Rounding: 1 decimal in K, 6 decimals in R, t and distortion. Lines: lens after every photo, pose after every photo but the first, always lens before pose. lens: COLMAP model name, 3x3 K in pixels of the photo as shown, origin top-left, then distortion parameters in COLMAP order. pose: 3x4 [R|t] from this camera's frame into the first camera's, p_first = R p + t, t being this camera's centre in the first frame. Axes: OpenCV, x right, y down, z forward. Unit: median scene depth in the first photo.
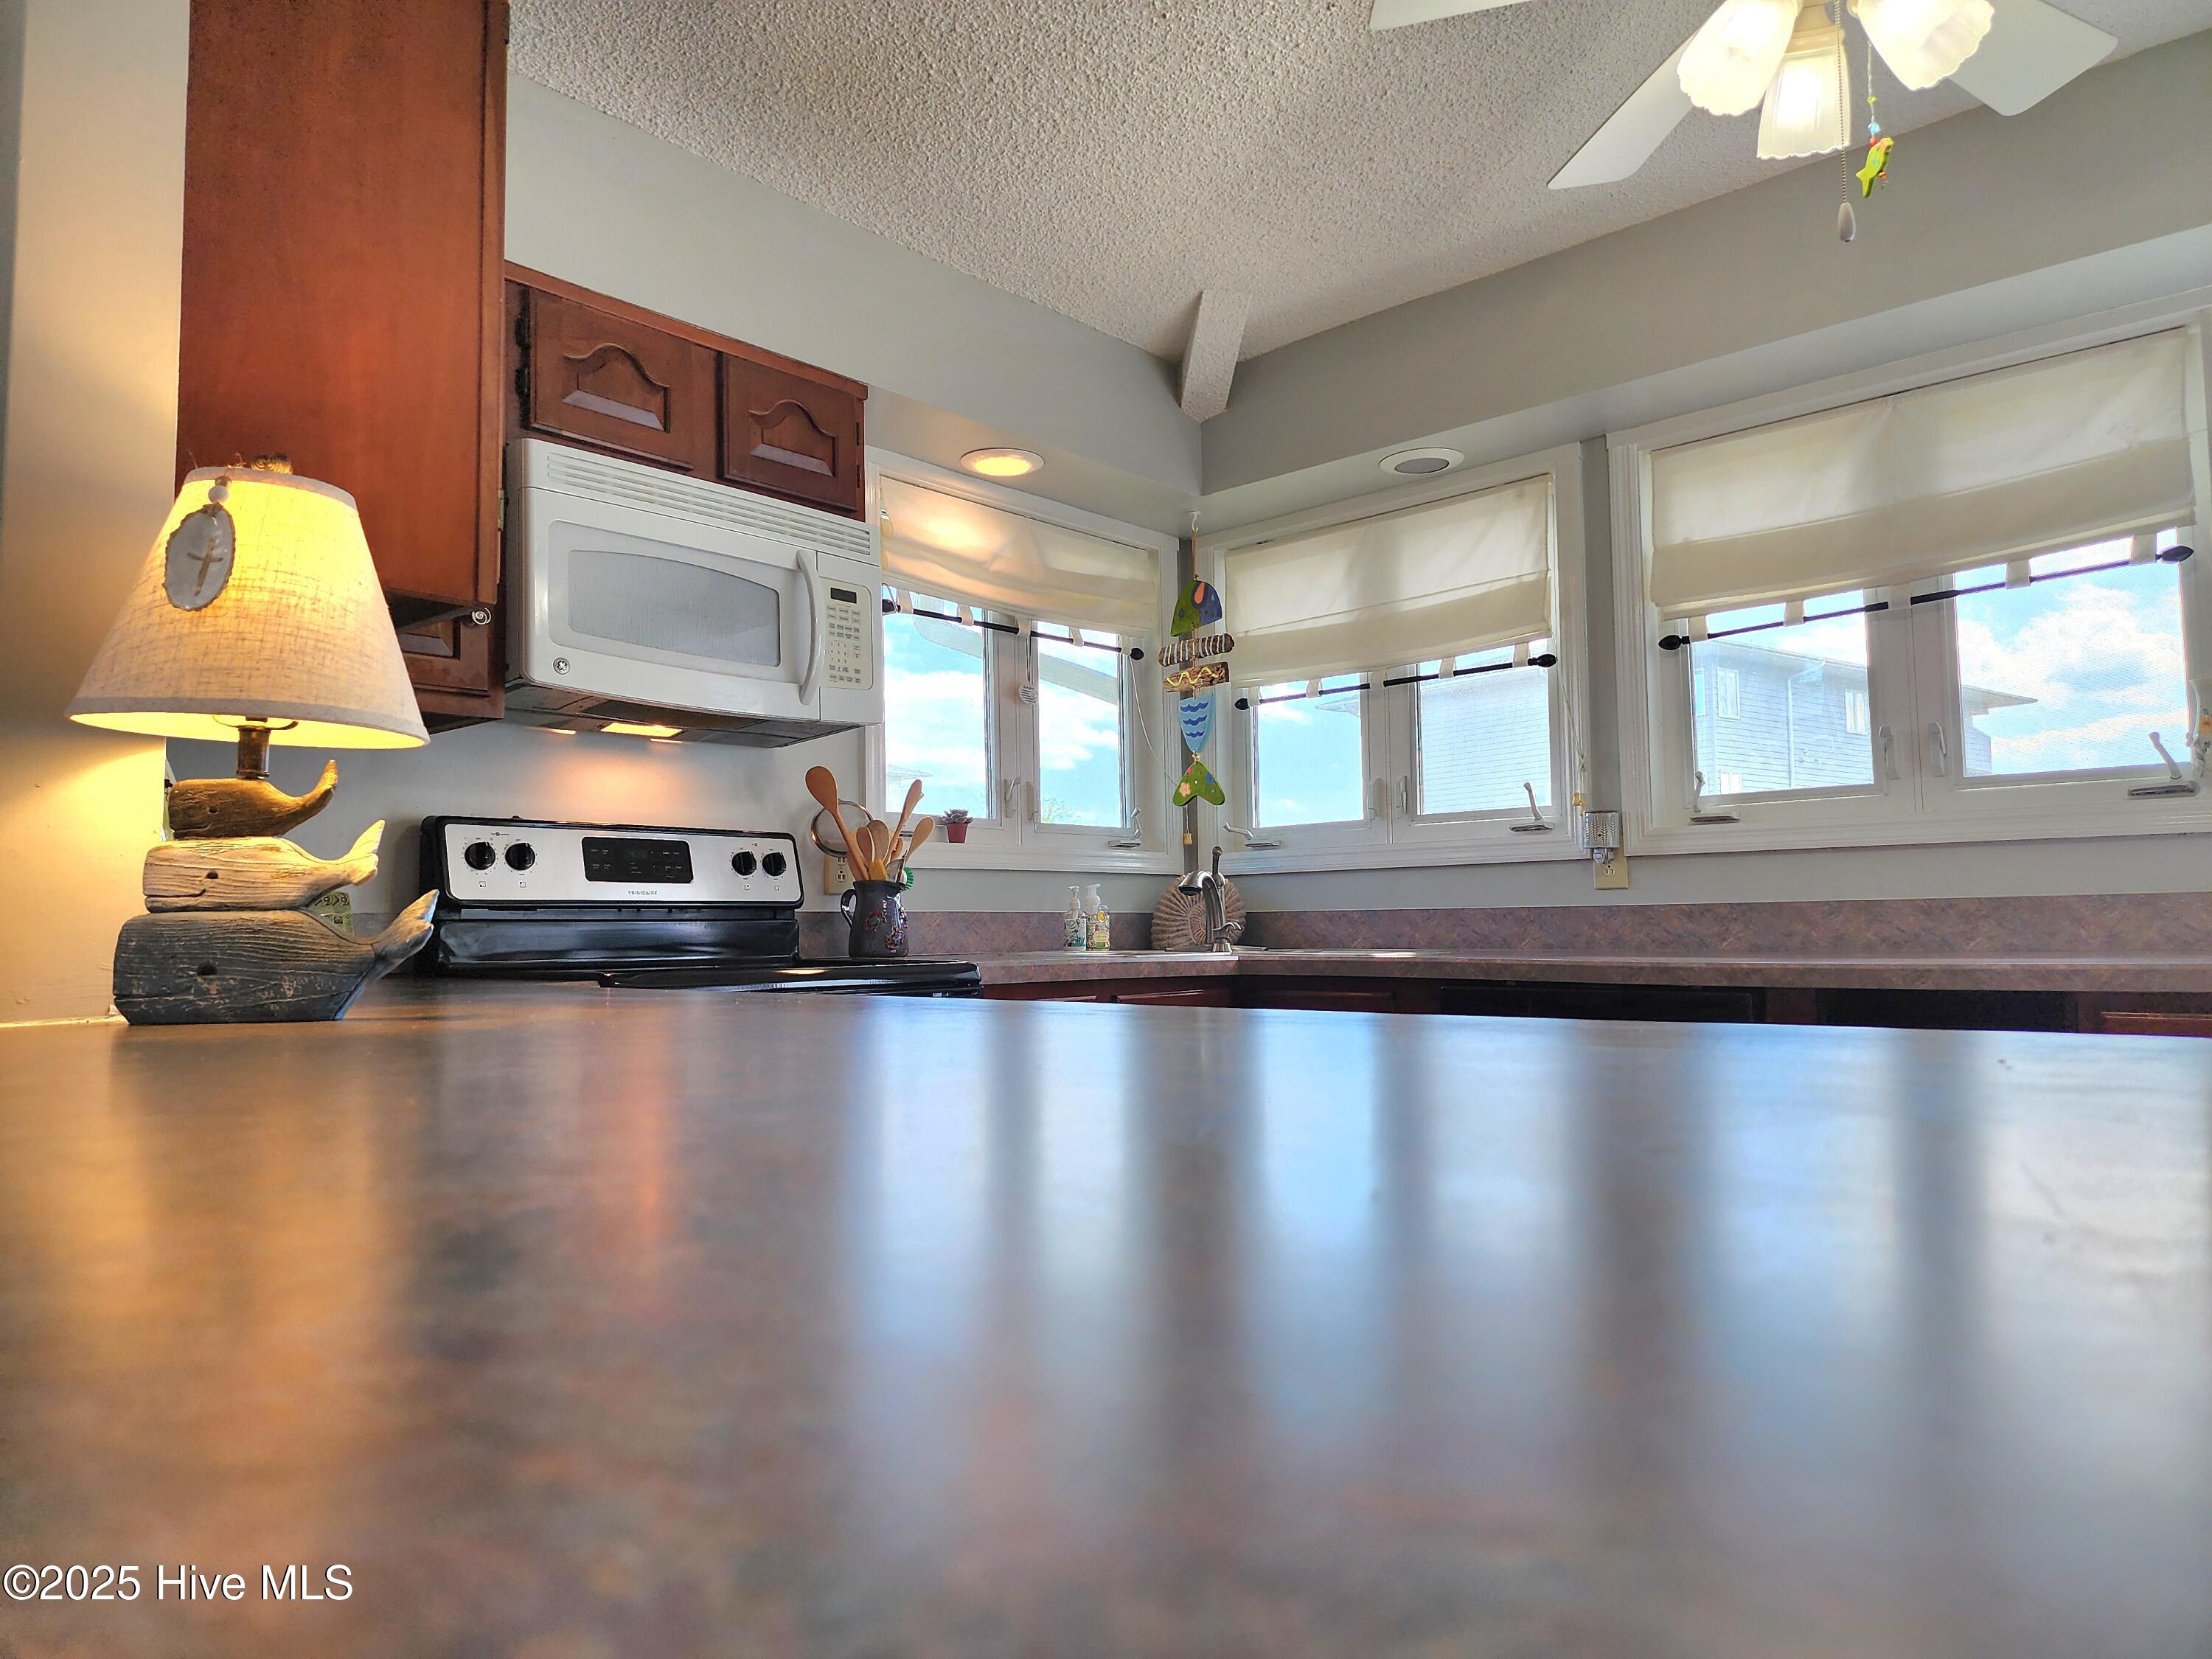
lens RADIAL K [[1476.7, 0, 1103.1], [0, 1476.7, 829.7], [0, 0, 1]] dist [0.060730, -0.036345]
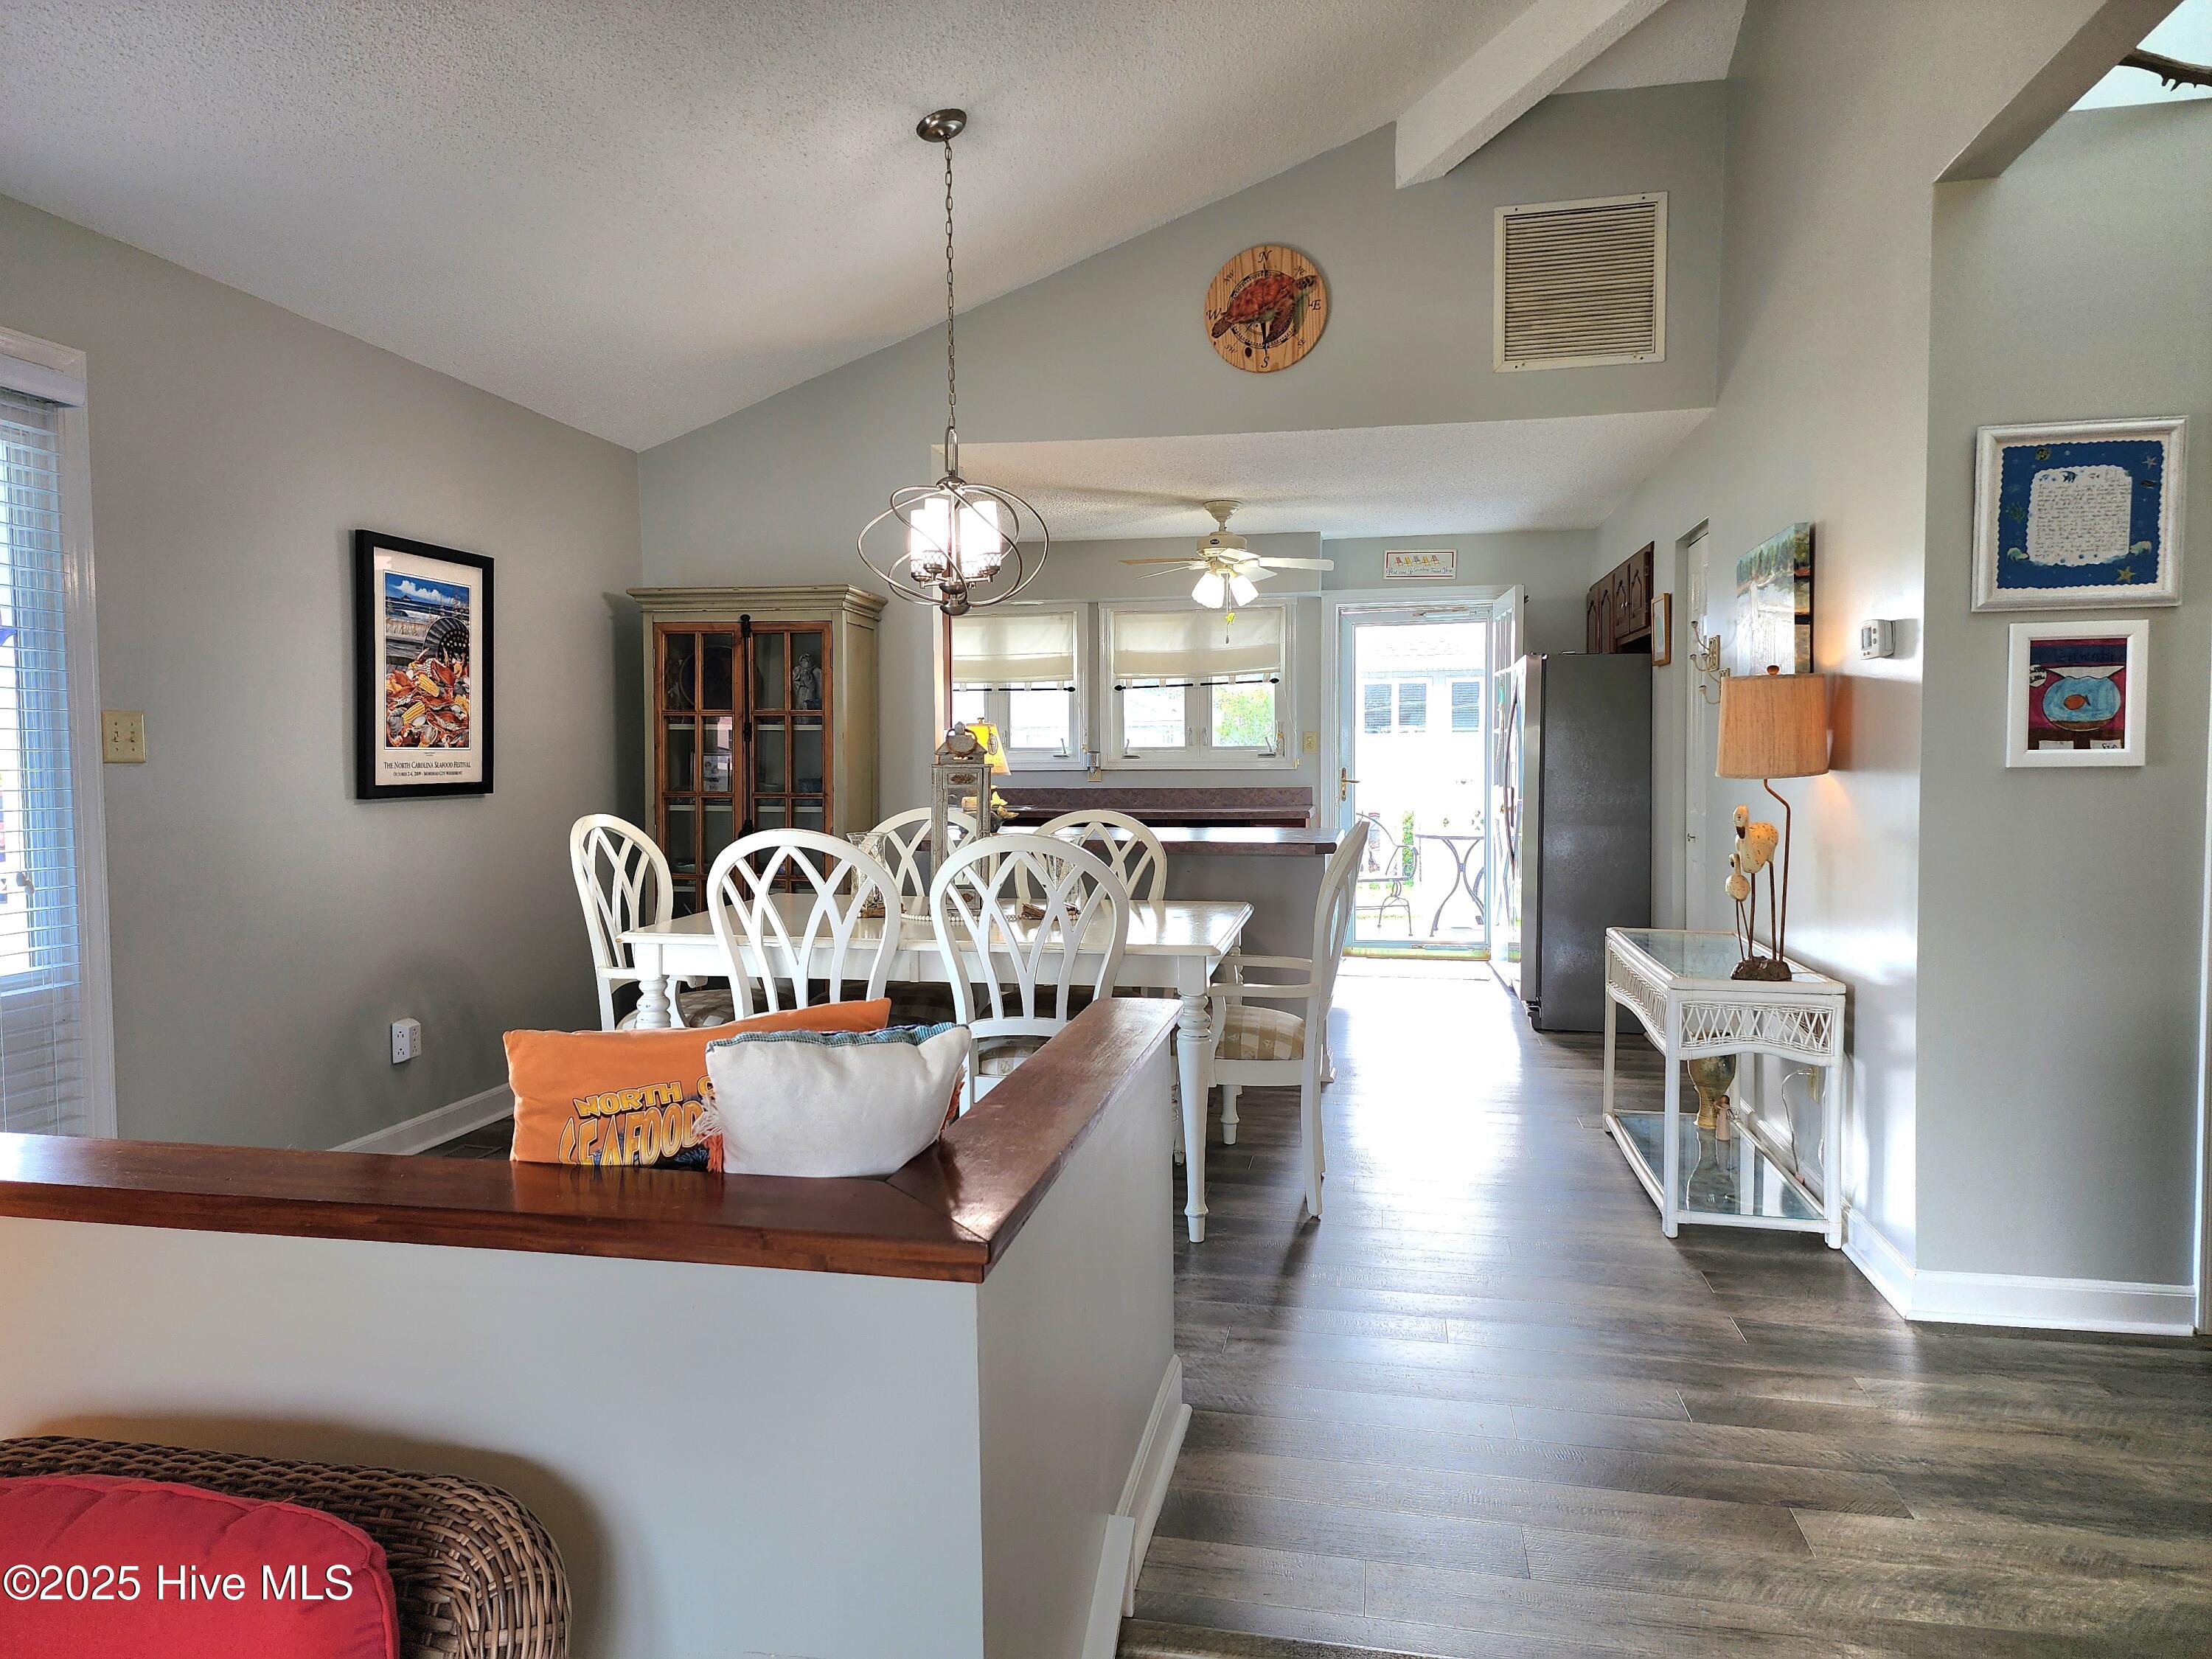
lens RADIAL K [[1476.7, 0, 1092.9], [0, 1476.7, 835.6], [0, 0, 1]] dist [0.060730, -0.036345]
pose [[0.860623, -0.019542, 0.508868, -1.024764], [-0.040873, 0.993389, 0.107276, -0.151287], [-0.507600, -0.113123, 0.854134, -1.272640]]
